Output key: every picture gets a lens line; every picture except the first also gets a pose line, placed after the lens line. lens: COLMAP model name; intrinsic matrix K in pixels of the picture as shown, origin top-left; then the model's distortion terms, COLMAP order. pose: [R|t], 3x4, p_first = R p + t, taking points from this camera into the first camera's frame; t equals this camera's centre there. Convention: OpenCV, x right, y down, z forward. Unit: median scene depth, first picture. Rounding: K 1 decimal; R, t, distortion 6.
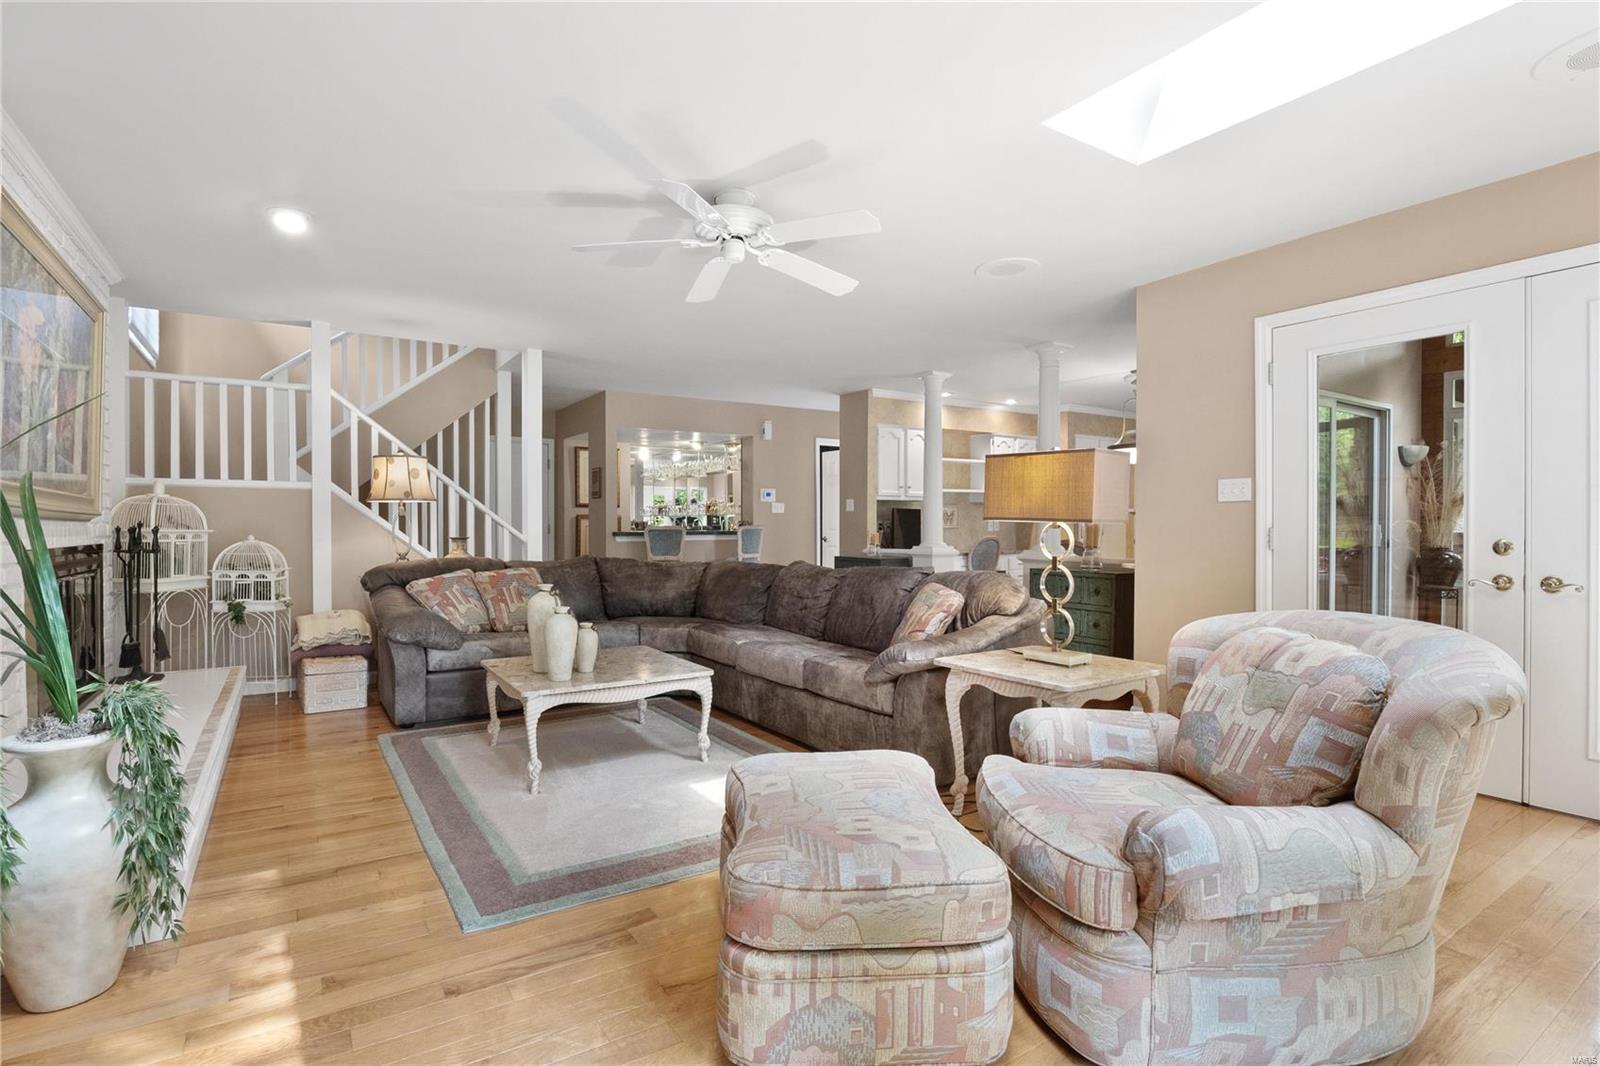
lens RADIAL K [[765.8, 0, 790.4], [0, 765.8, 526.7], [0, 0, 1]] dist [-0.002948, -0.002747]
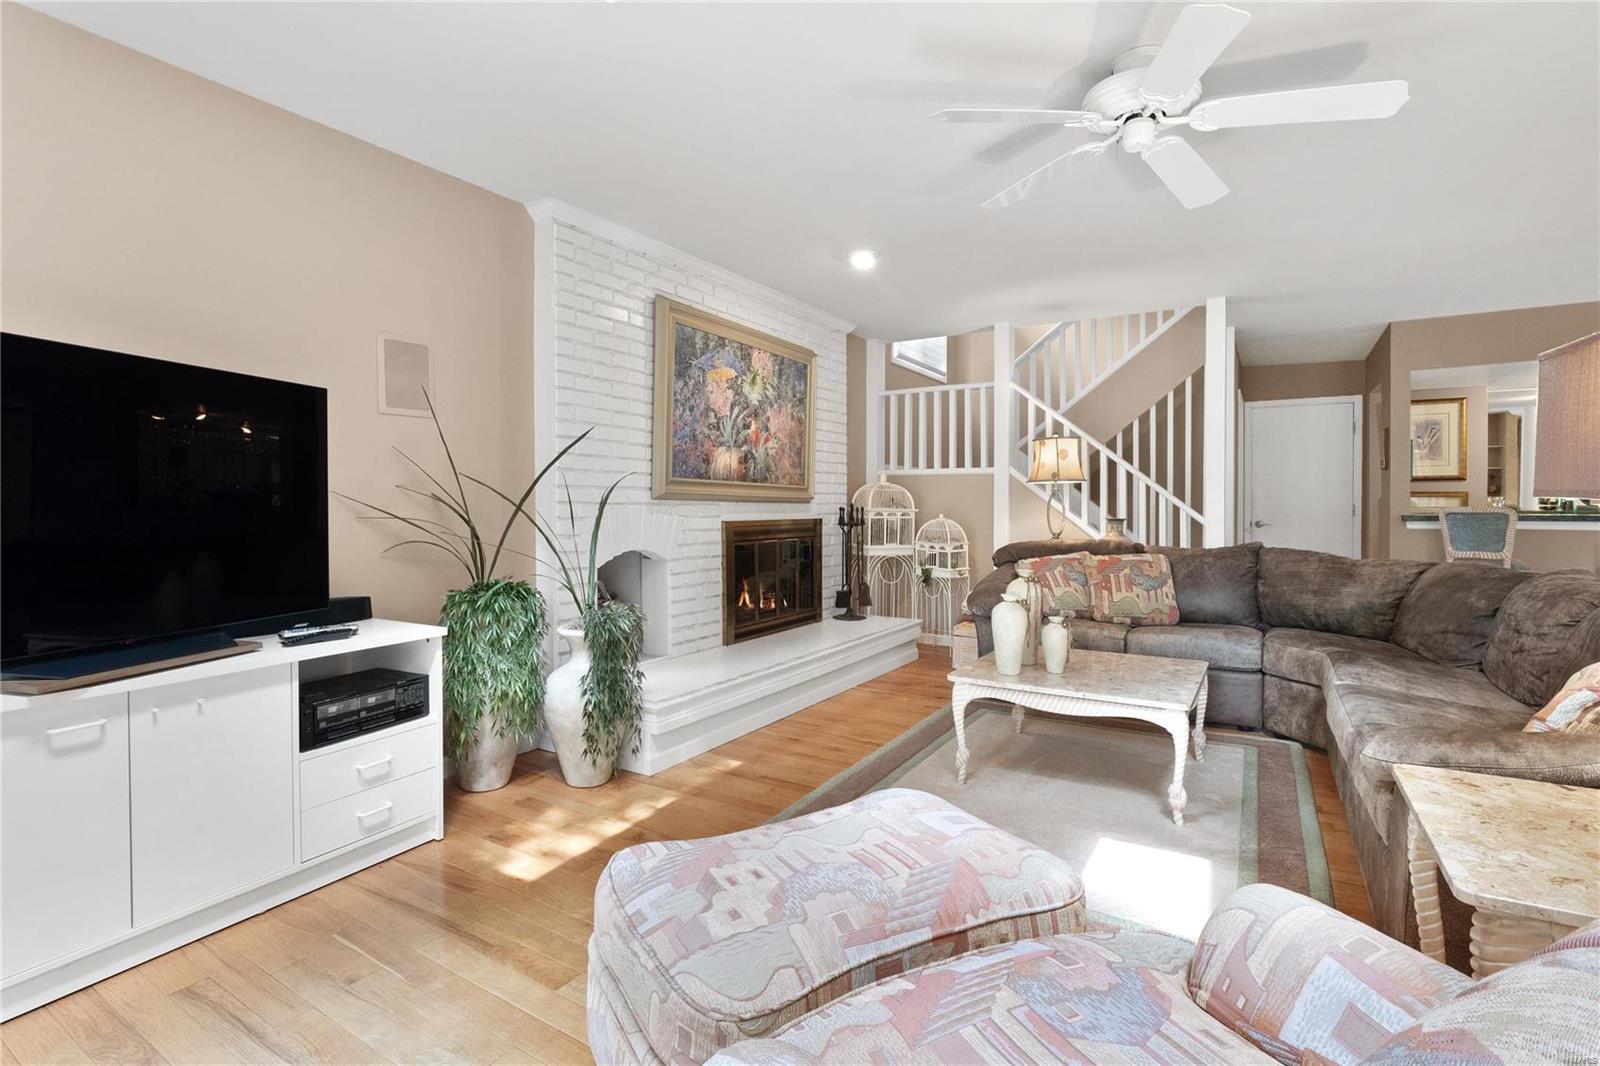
lens RADIAL K [[765.8, 0, 737.7], [0, 765.8, 508.1], [0, 0, 1]] dist [-0.002948, -0.002747]
pose [[0.419282, 0.004462, -0.907845, 0.274150], [-0.001807, 0.999990, 0.004081, -0.001933], [0.907854, -0.000070, 0.419286, 0.216500]]
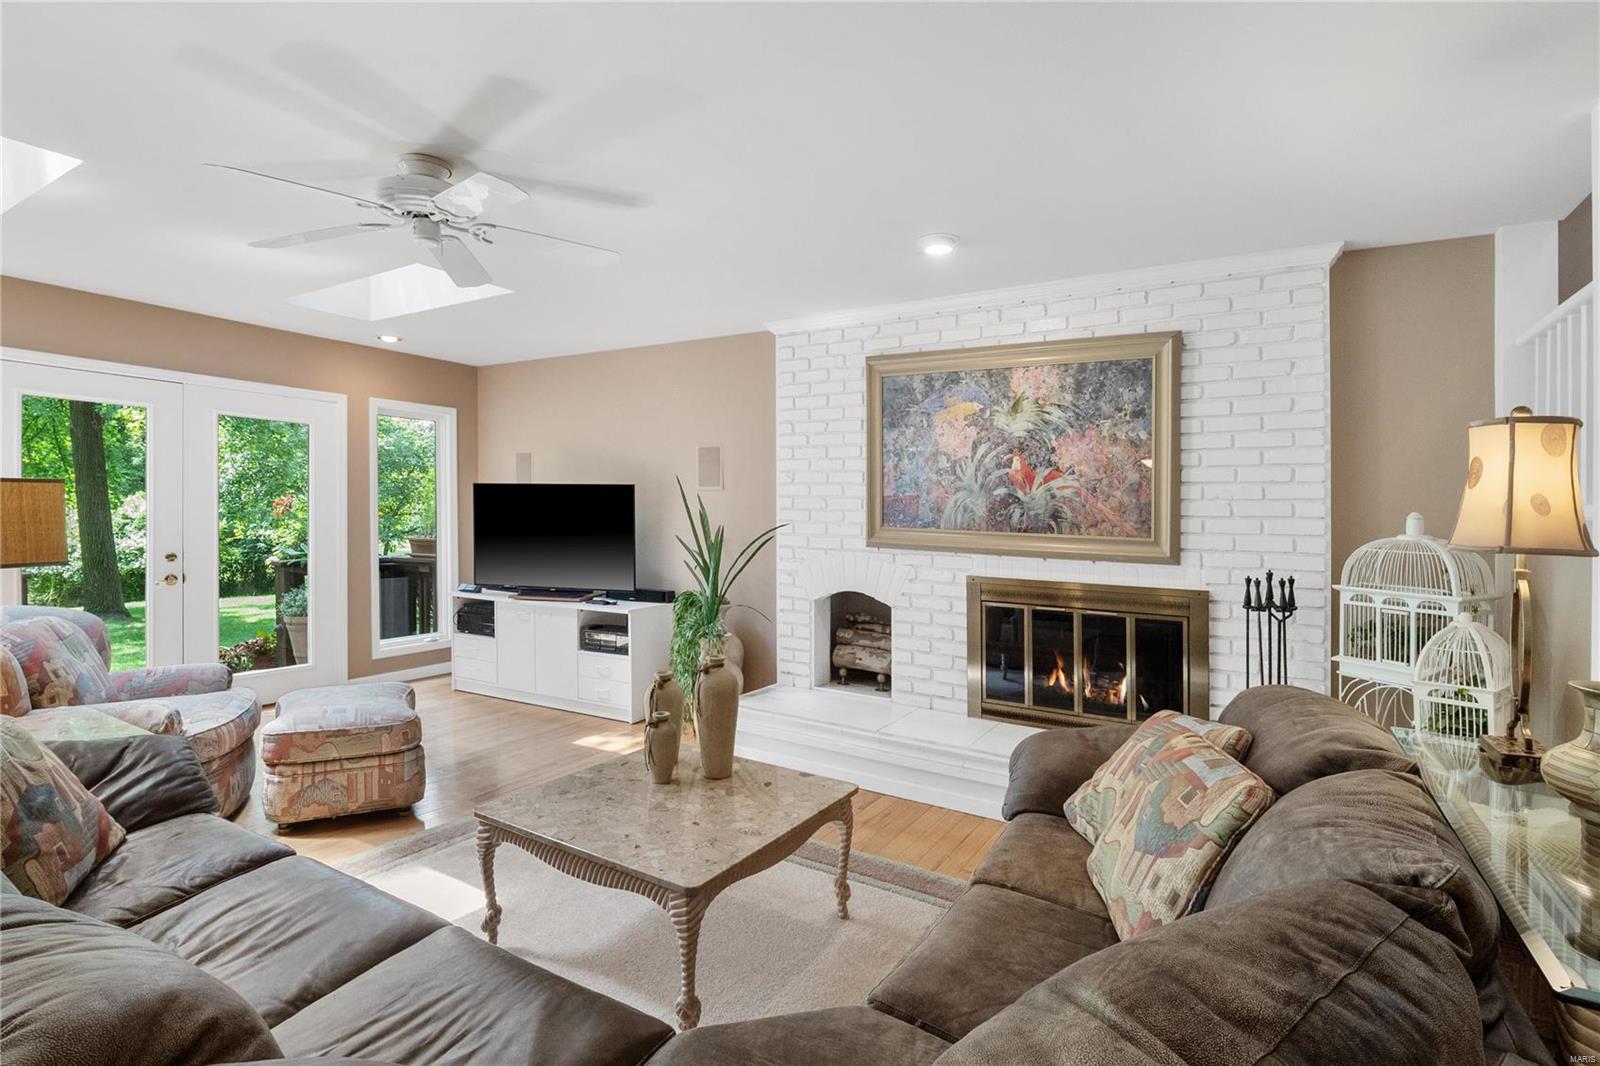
lens RADIAL K [[765.8, 0, 795.8], [0, 765.8, 523.1], [0, 0, 1]] dist [-0.002948, -0.002747]
pose [[-0.890768, -0.002385, -0.454452, -0.056109], [-0.013263, 0.999697, 0.020751, -0.056898], [0.454265, 0.024512, -0.890529, 1.307336]]
